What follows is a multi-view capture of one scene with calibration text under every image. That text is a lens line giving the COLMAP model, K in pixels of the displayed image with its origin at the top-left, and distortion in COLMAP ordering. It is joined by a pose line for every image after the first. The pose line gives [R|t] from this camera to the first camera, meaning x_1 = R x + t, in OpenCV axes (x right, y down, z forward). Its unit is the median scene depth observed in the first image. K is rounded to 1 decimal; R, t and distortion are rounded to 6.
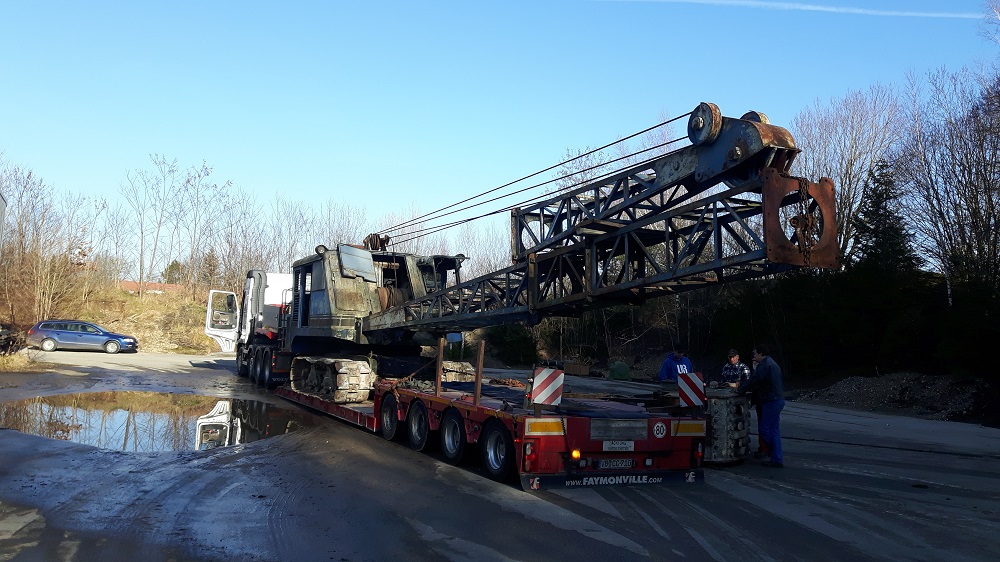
lens RADIAL K [[779.7, 0, 500.0], [0, 779.7, 281.0], [0, 0, 1]] dist [0.150020, -0.287401]
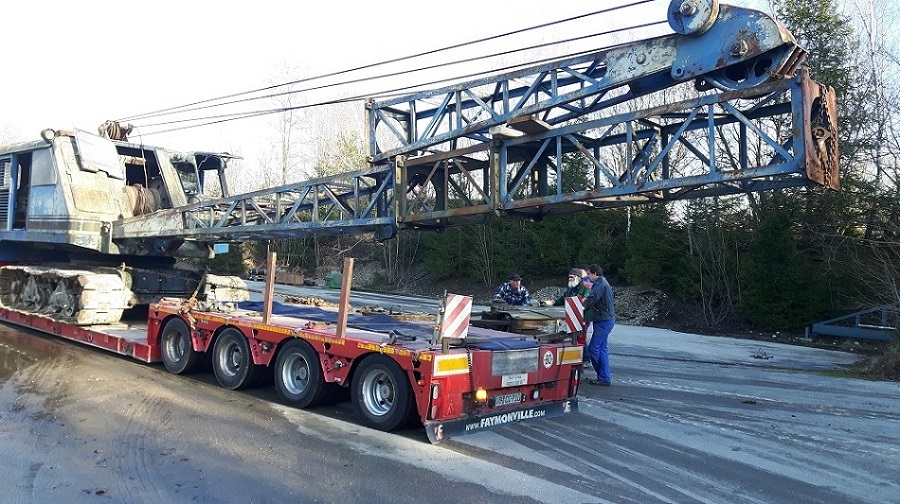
lens RADIAL K [[701.7, 0, 450.0], [0, 701.7, 252.0], [0, 0, 1]] dist [0.150020, -0.287401]
pose [[0.928465, 0.021013, 0.370825, -0.178327], [-0.050428, 0.996285, 0.069807, 0.012293], [-0.367981, -0.083513, 0.926075, 0.255353]]
